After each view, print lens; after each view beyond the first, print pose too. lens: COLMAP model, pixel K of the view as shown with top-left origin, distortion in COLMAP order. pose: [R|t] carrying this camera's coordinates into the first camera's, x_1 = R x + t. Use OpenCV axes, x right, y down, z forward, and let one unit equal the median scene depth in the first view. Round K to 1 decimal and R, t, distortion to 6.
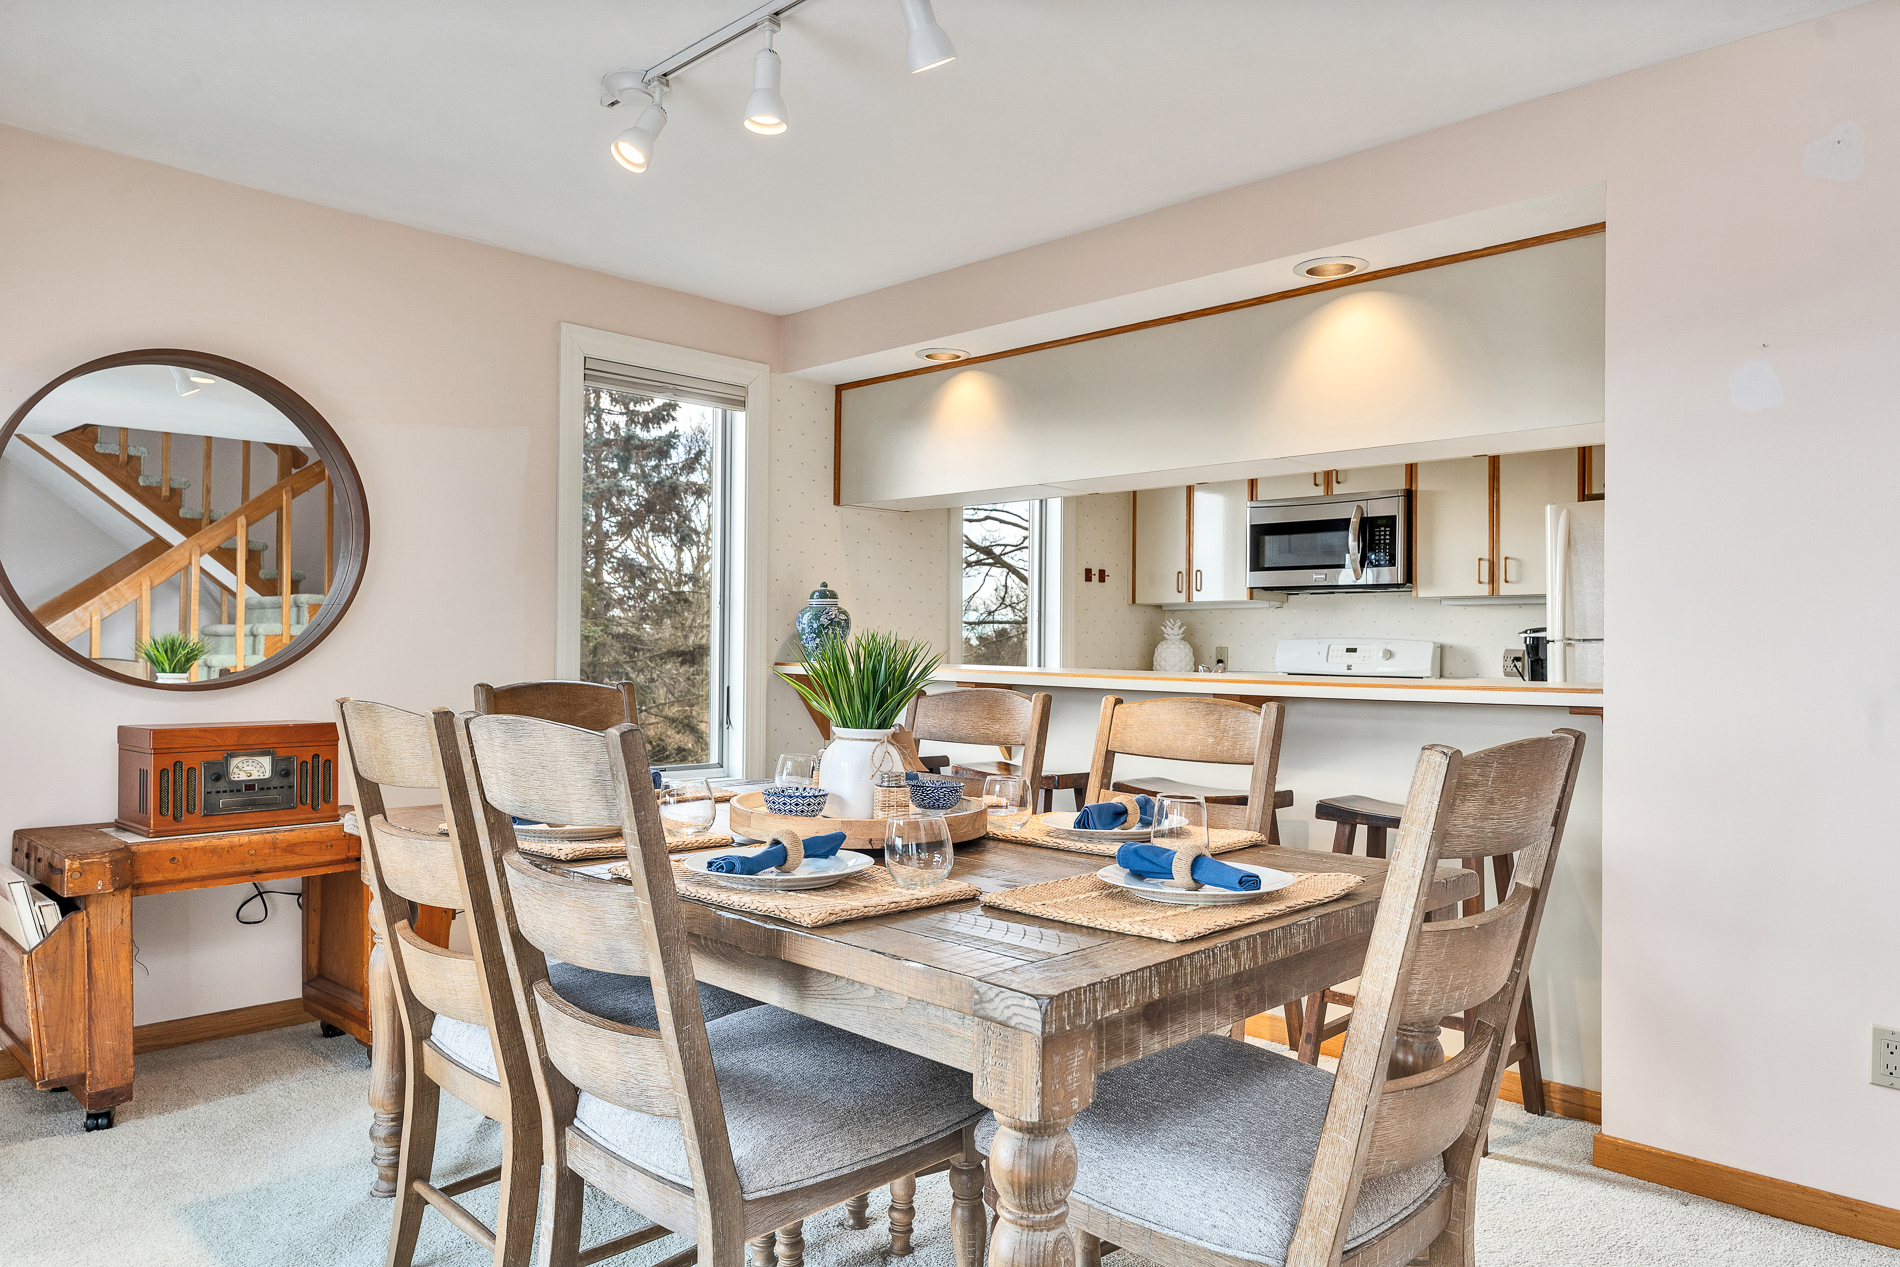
lens RADIAL K [[1254.4, 0, 936.5], [0, 1254.4, 634.9], [0, 0, 1]] dist [0.003366, -0.005885]
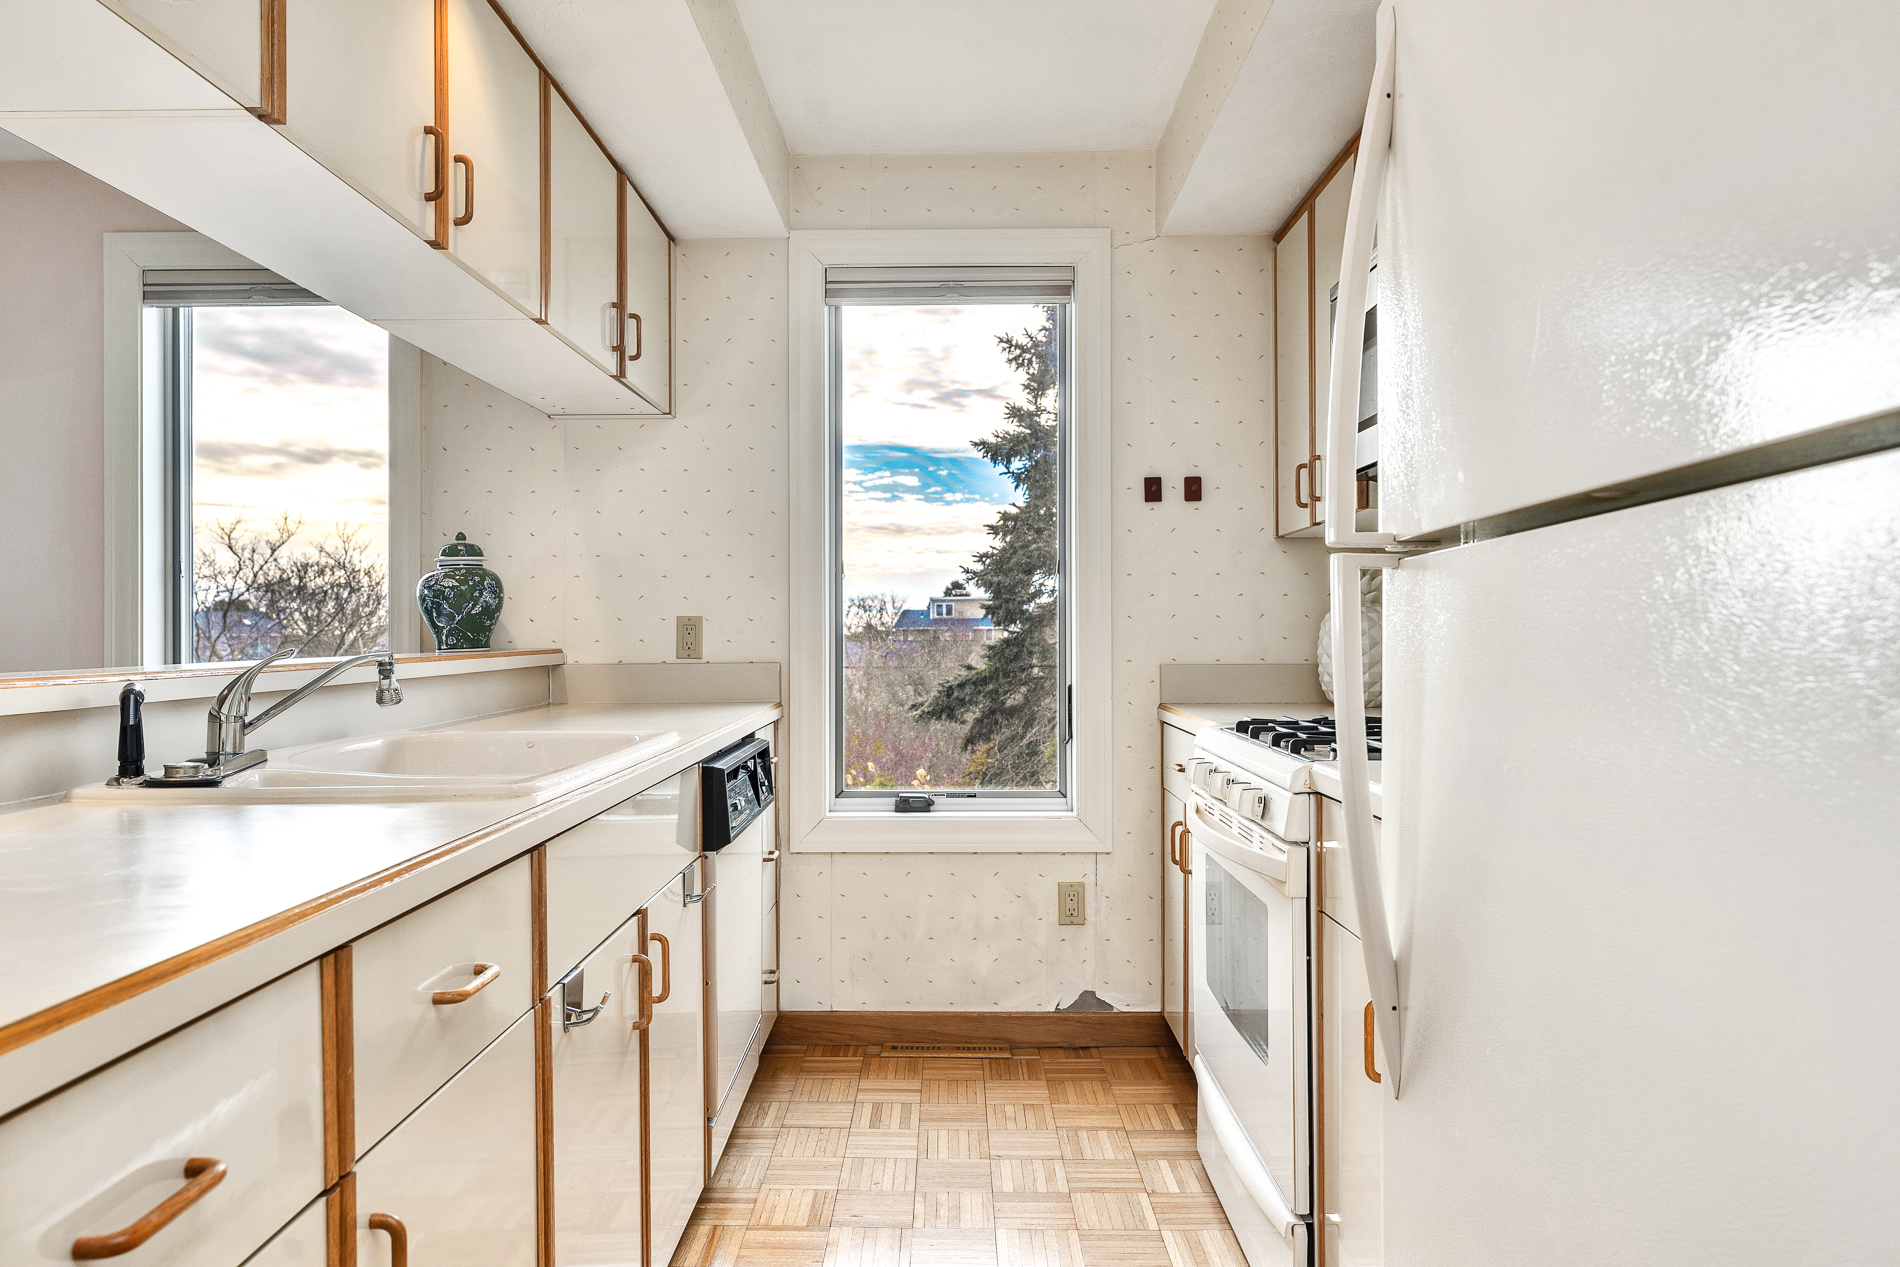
lens RADIAL K [[1254.4, 0, 950.7], [0, 1254.4, 627.0], [0, 0, 1]] dist [0.003366, -0.005885]
pose [[0.707468, -0.018249, -0.706510, 0.500644], [0.016726, 0.999819, -0.009077, 0.016258], [0.706547, -0.005396, 0.707645, 0.646749]]
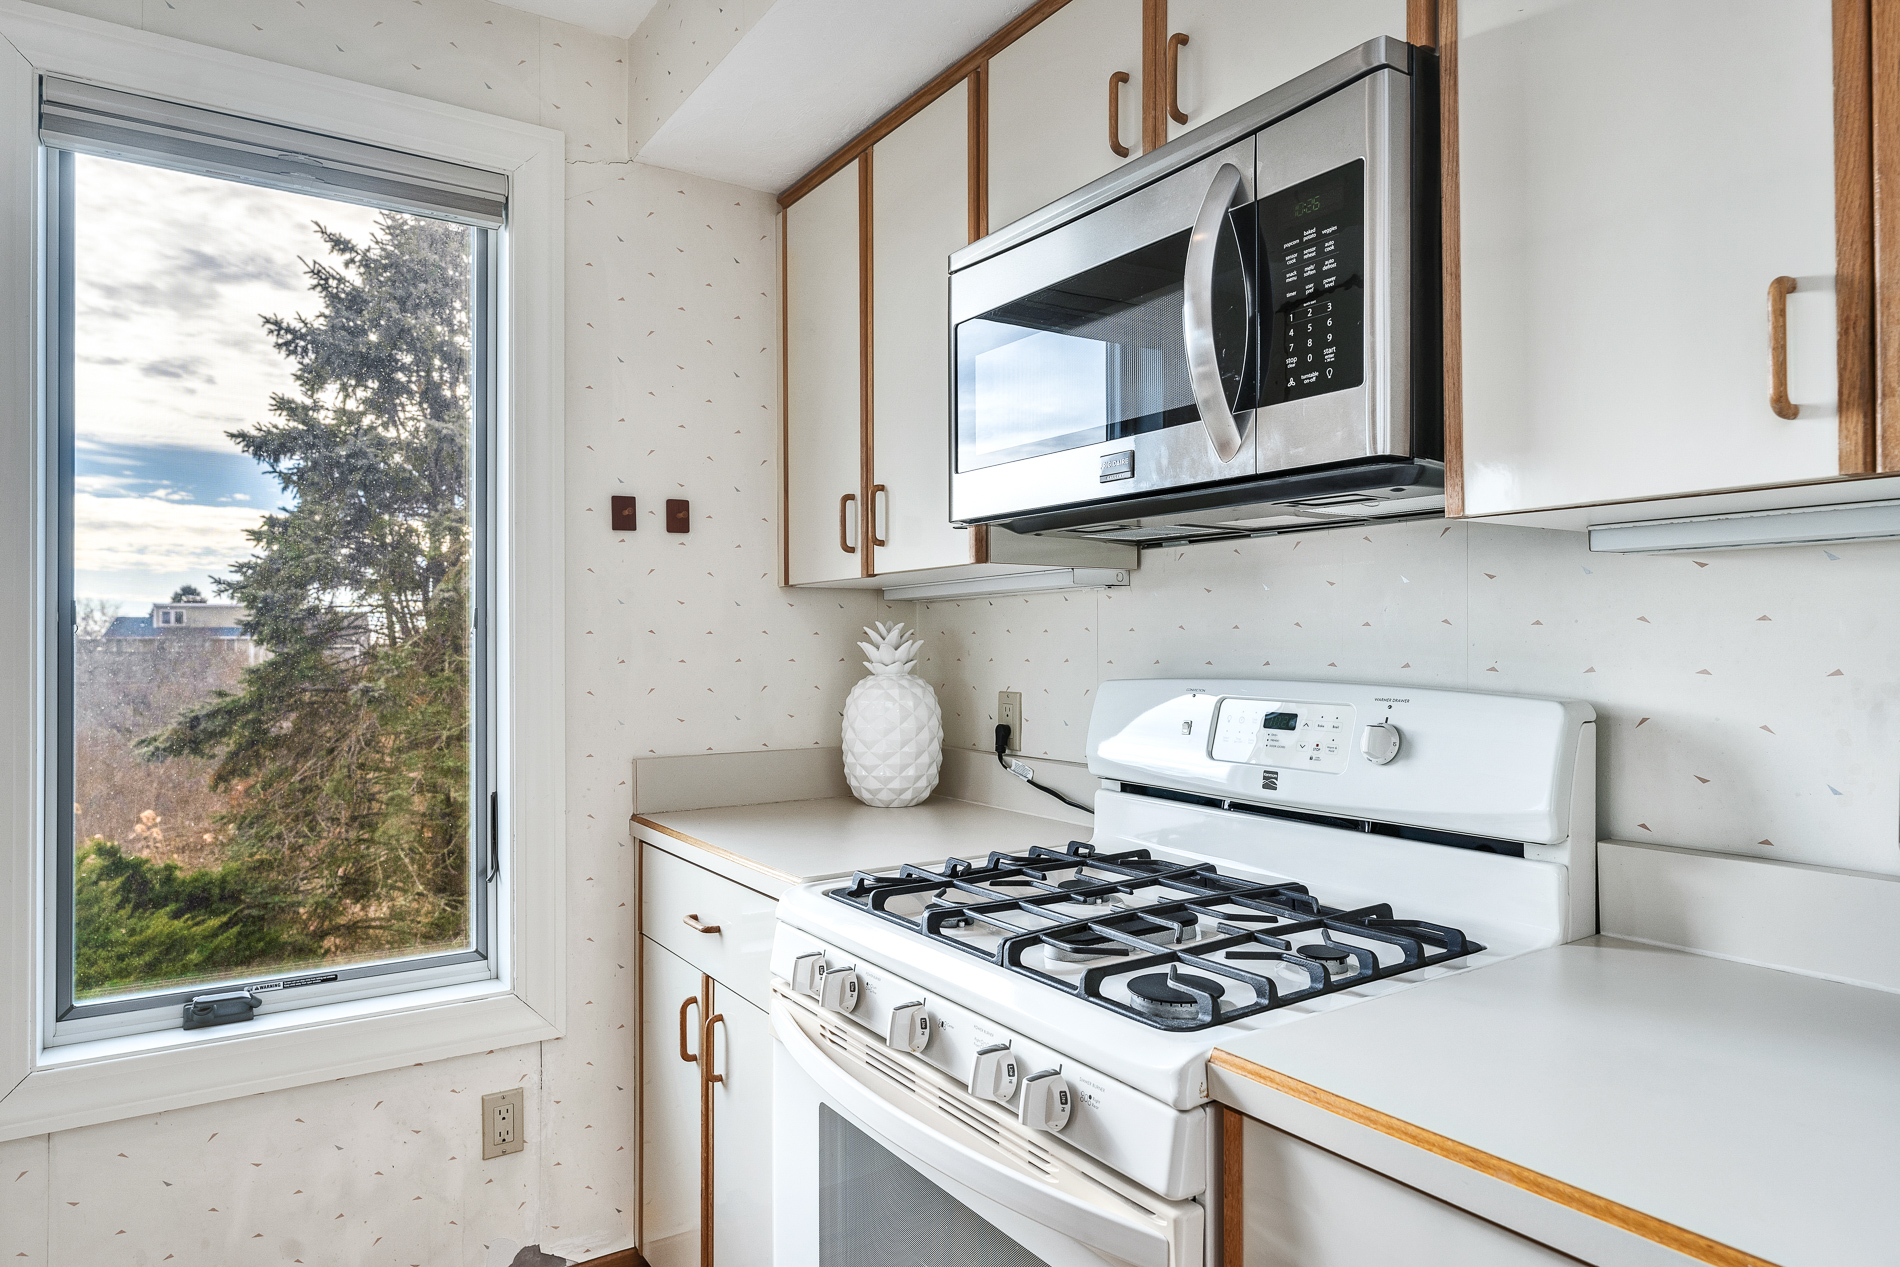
lens RADIAL K [[1138.6, 0, 945.4], [0, 1138.6, 637.4], [0, 0, 1]] dist [0.001156, -0.000983]
pose [[0.981432, -0.013739, -0.191316, 0.329130], [0.014048, 0.999901, 0.000261, -0.009417], [0.191294, -0.002944, 0.981528, 0.778536]]
